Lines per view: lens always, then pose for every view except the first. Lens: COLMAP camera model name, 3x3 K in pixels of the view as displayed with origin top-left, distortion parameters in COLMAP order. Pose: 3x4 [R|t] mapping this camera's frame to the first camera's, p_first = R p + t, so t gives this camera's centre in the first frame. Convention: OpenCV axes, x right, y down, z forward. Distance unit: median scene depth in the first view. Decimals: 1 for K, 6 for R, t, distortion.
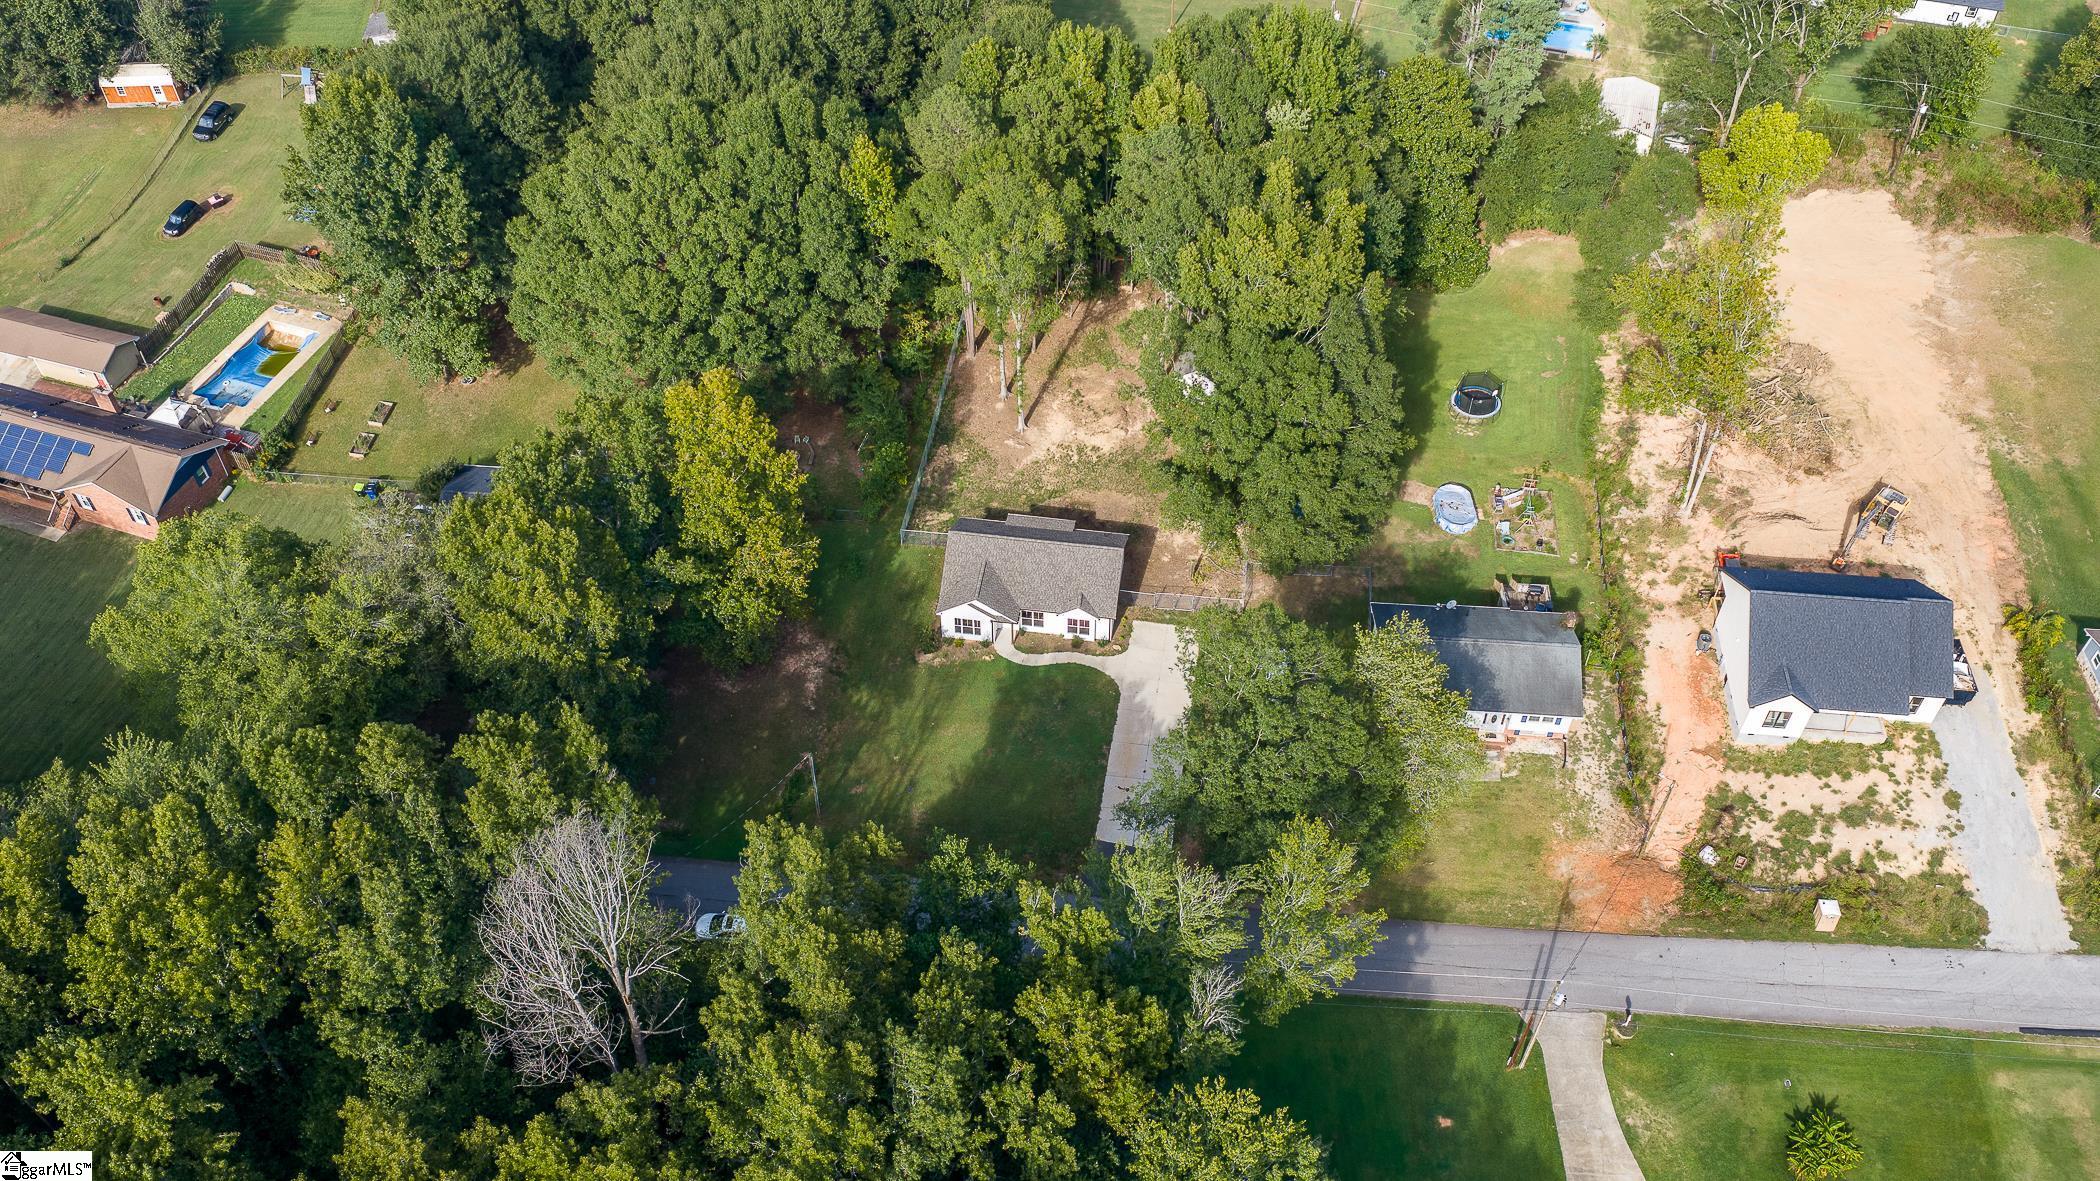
lens RADIAL K [[1725.6, 0, 1050.0], [0, 1725.6, 590.5], [0, 0, 1]] dist [0.037829, -0.070439]
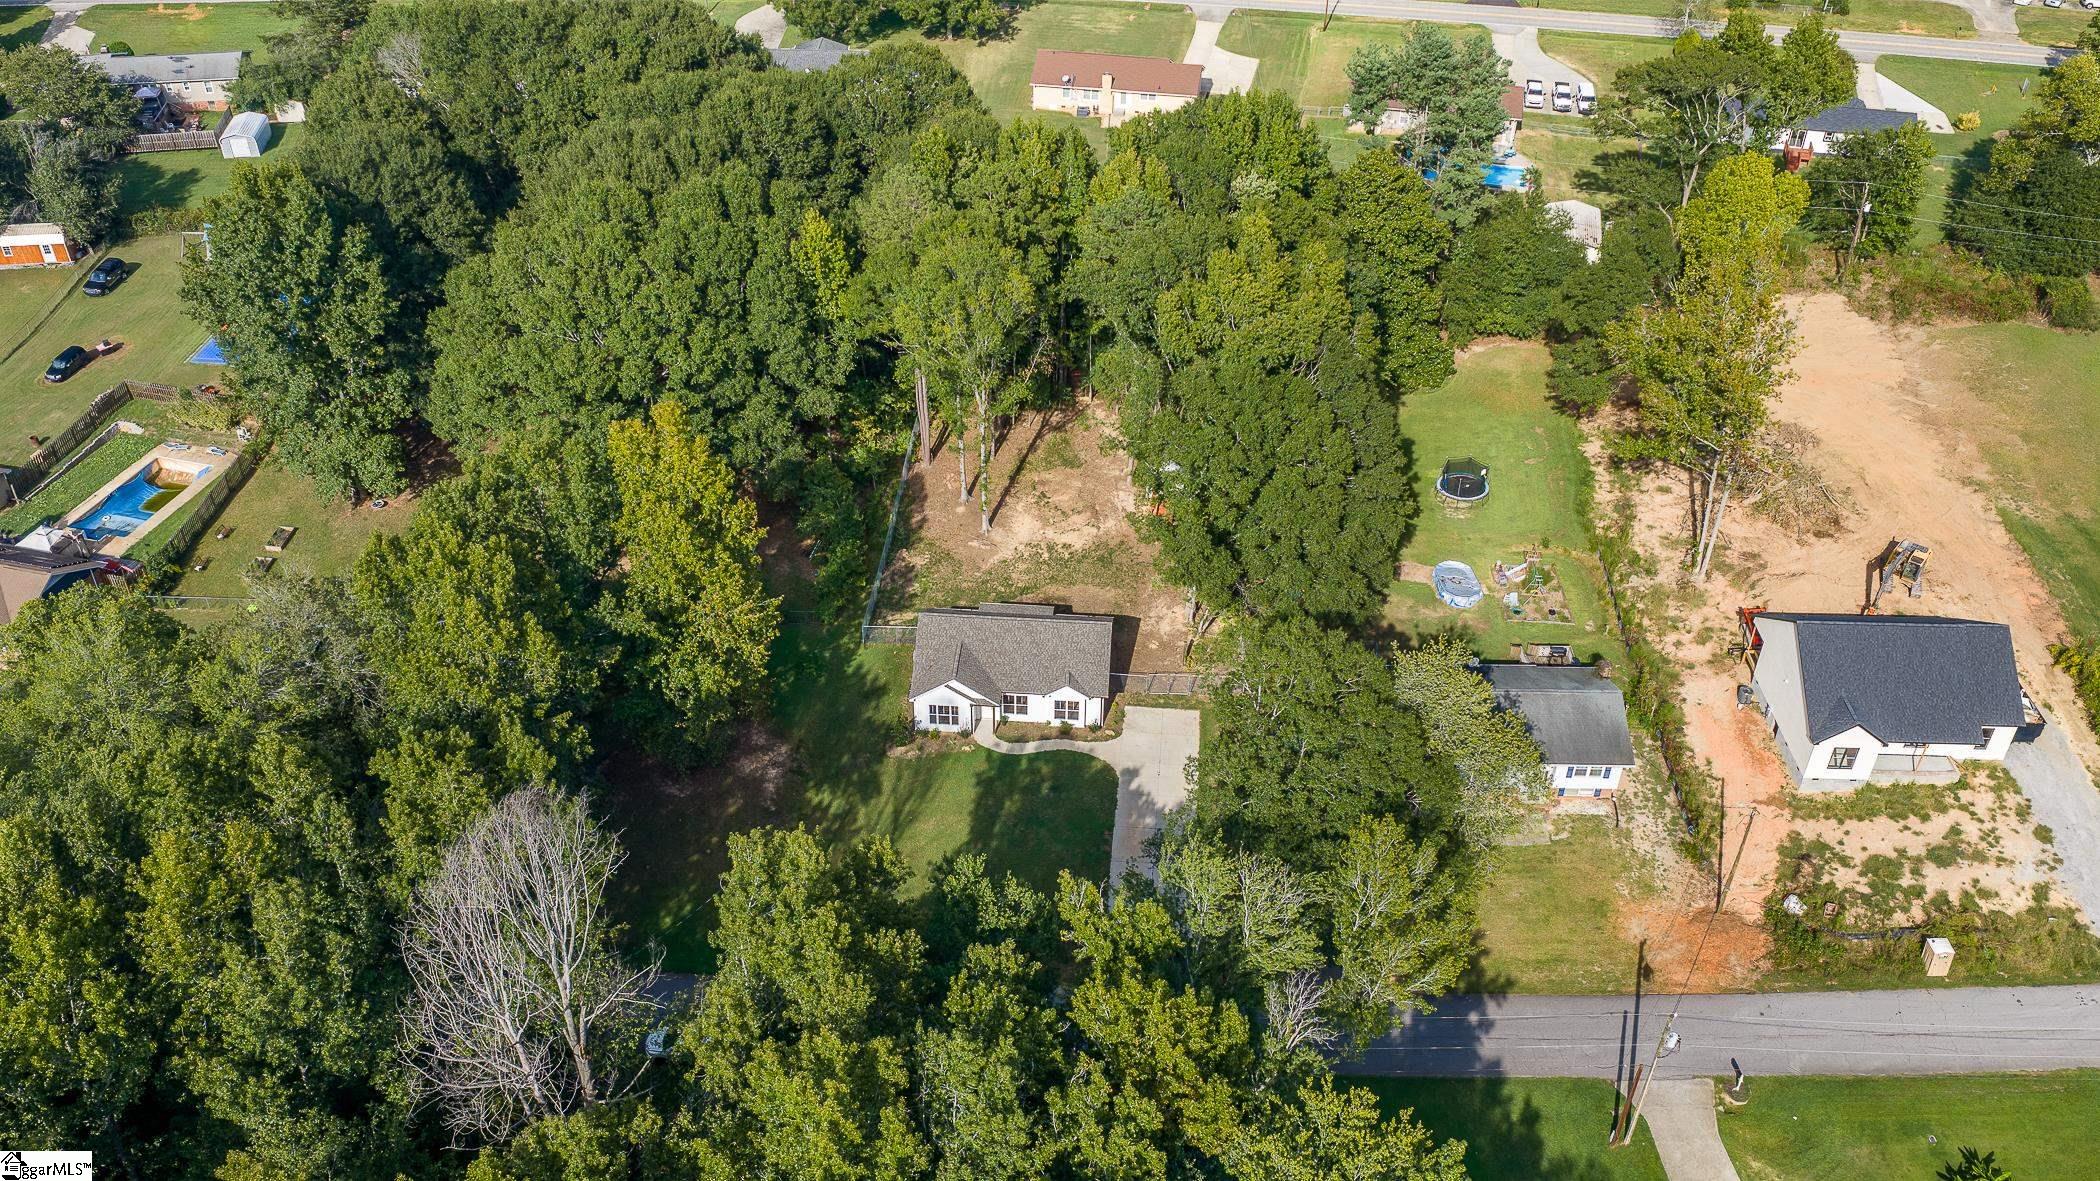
lens RADIAL K [[1725.6, 0, 1050.0], [0, 1725.6, 590.5], [0, 0, 1]] dist [0.037829, -0.070439]
pose [[0.997427, -0.035354, 0.062359, -0.045830], [0.046194, 0.982212, -0.182007, 0.122187], [-0.054815, 0.184419, 0.981318, 0.101369]]
